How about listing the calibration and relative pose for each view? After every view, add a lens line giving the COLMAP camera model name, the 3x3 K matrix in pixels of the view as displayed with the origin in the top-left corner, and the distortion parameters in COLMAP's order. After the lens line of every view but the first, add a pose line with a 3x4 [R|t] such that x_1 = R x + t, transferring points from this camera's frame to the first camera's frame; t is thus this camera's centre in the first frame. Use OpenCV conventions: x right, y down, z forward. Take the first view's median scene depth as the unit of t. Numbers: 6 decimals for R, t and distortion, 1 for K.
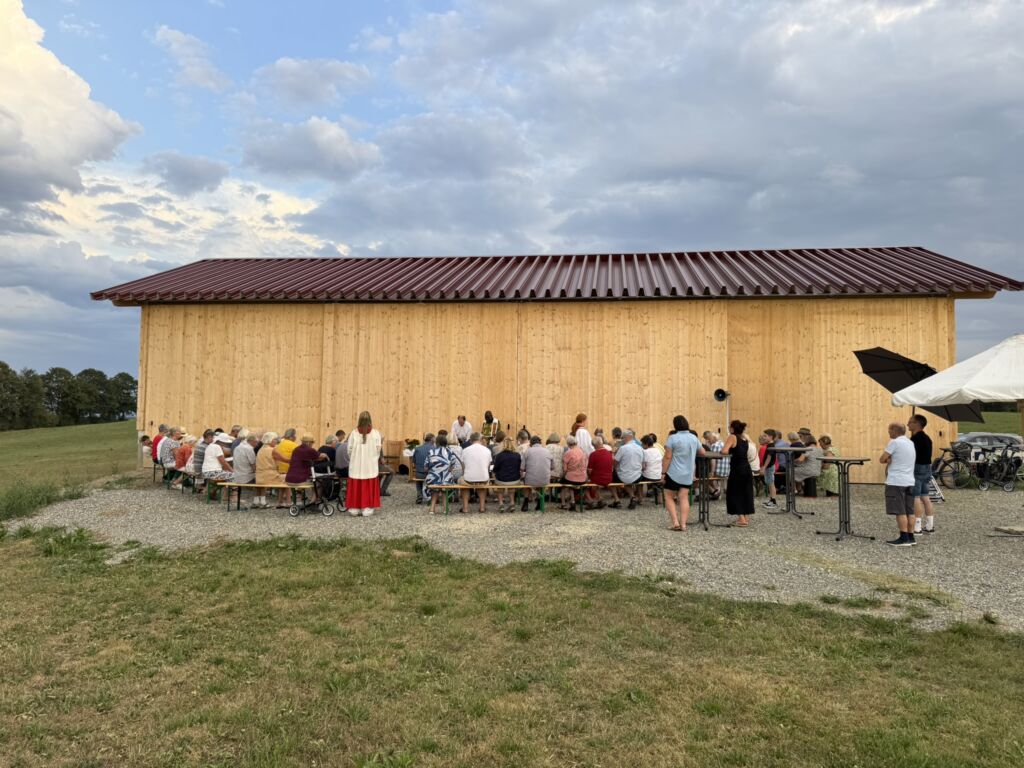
lens RADIAL K [[725.7, 0, 534.3], [0, 725.7, 362.6], [0, 0, 1]] dist [0.043556, -0.054738]
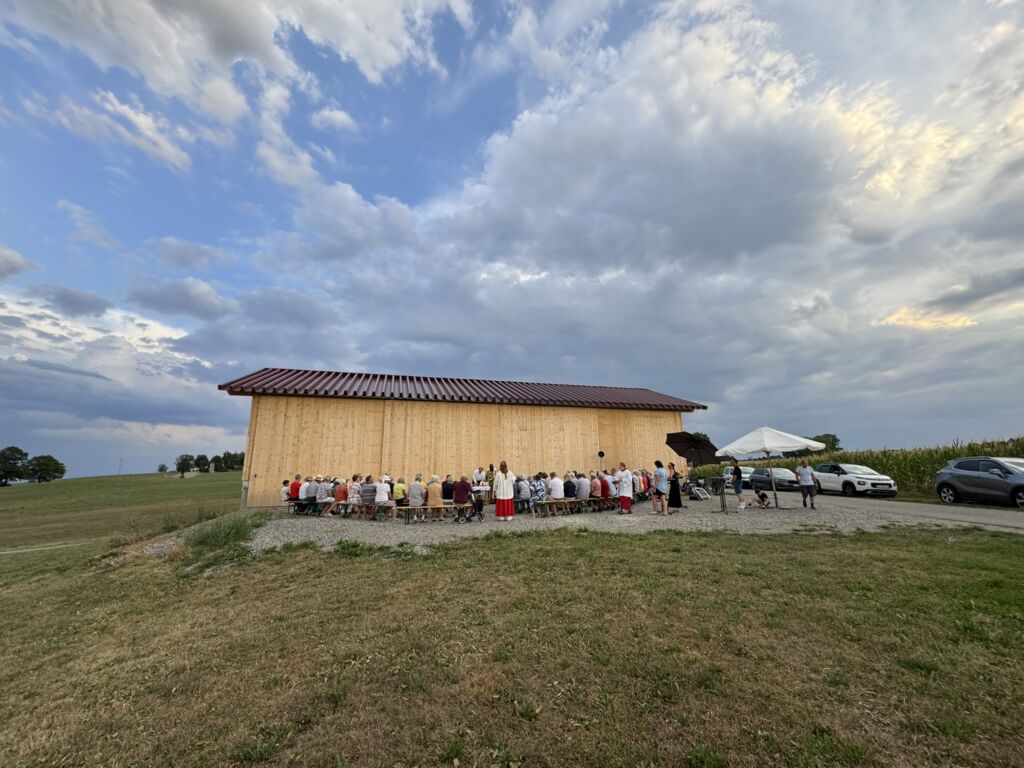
lens RADIAL K [[410.2, 0, 504.4], [0, 410.2, 376.3], [0, 0, 1]] dist [-0.003513, 0.000682]
pose [[0.918415, 0.072284, 0.388959, -0.414165], [-0.008079, 0.986388, -0.164233, 0.018064], [-0.395536, 0.147691, 0.906498, 0.025546]]
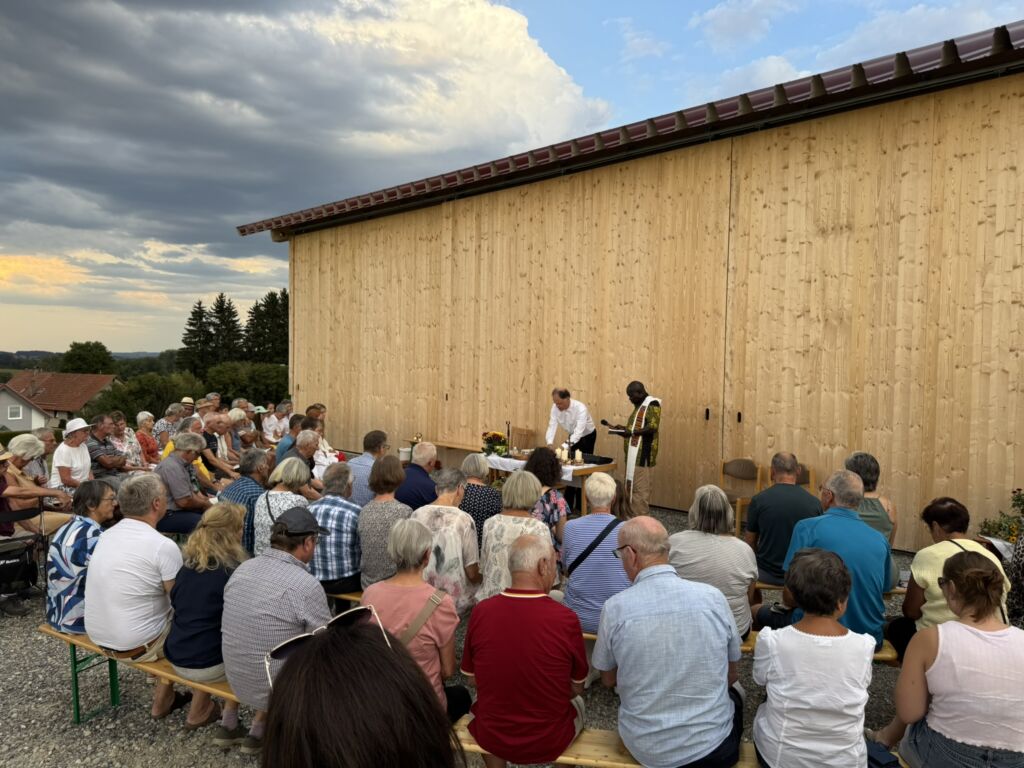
lens RADIAL K [[725.7, 0, 499.4], [0, 725.7, 386.6], [0, 0, 1]] dist [0.043556, -0.054738]
pose [[0.784225, 0.022232, -0.620078, 0.144379], [0.033778, 0.996346, 0.078442, 0.028762], [0.619556, -0.082461, 0.780609, 0.535391]]
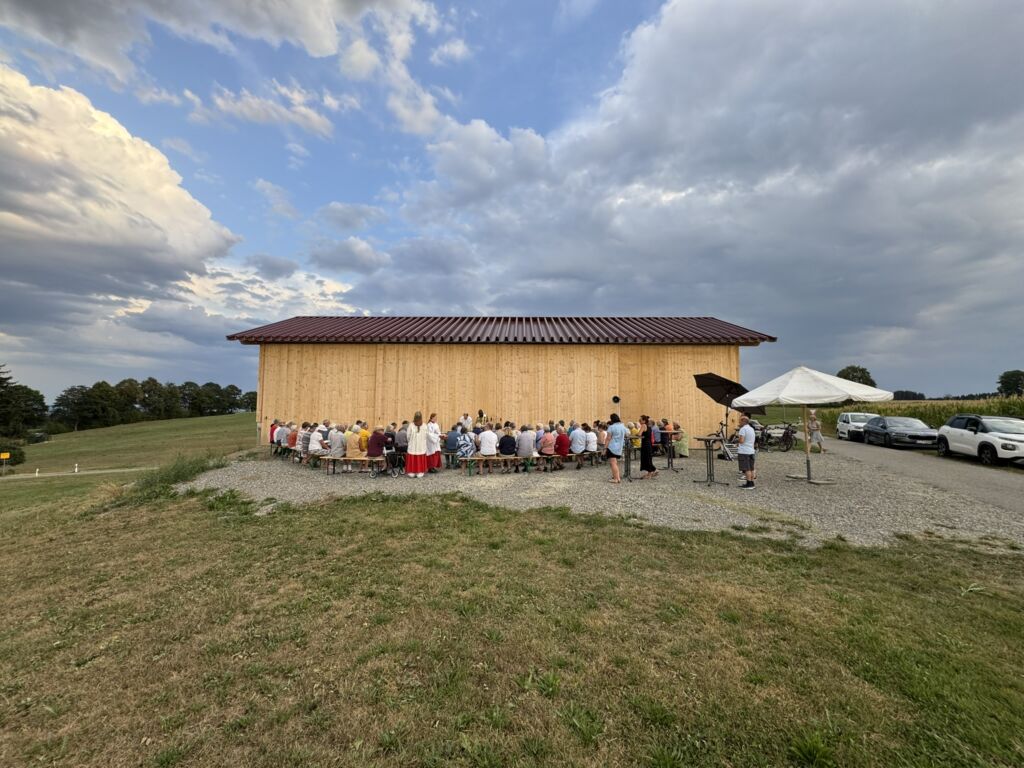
lens RADIAL K [[410.2, 0, 523.8], [0, 410.2, 369.1], [0, 0, 1]] dist [-0.003513, 0.000682]
pose [[0.993873, 0.006084, 0.110358, -0.063150], [-0.003300, 0.999672, -0.025391, -0.002520], [-0.110476, 0.024871, 0.993567, 0.046417]]
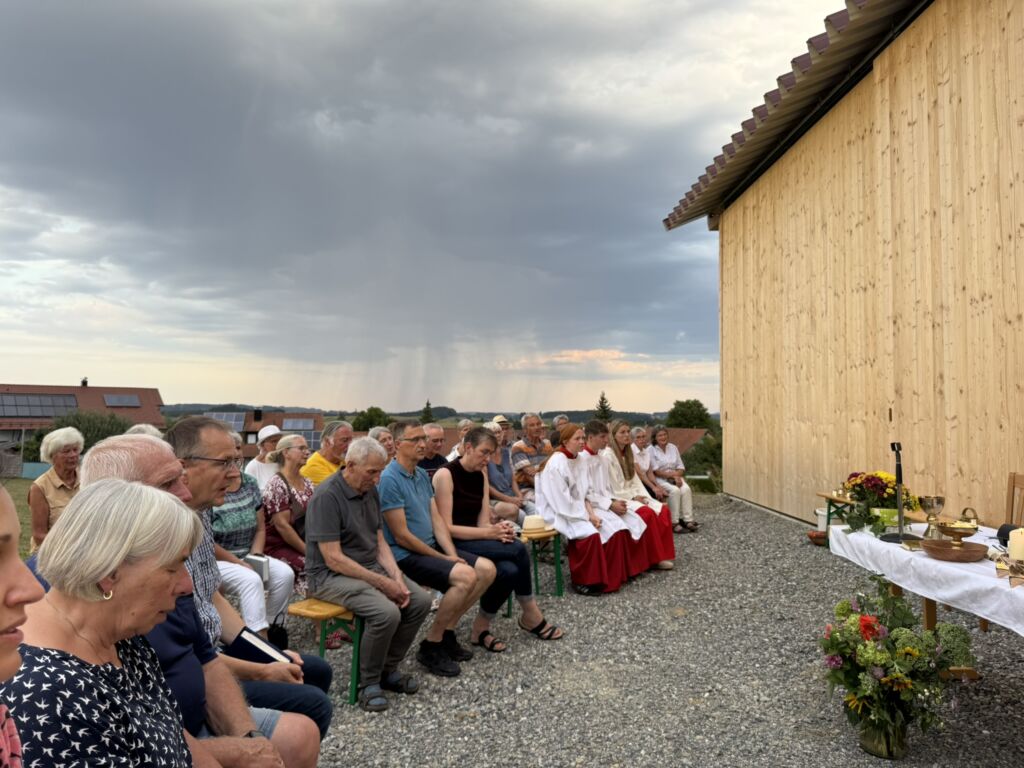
lens RADIAL K [[725.7, 0, 497.4], [0, 725.7, 379.7], [0, 0, 1]] dist [0.043556, -0.054738]
pose [[0.113372, -0.058443, -0.991832, 0.024409], [0.065980, 0.996508, -0.051177, 0.075140], [0.991359, -0.059639, 0.116832, 0.785735]]
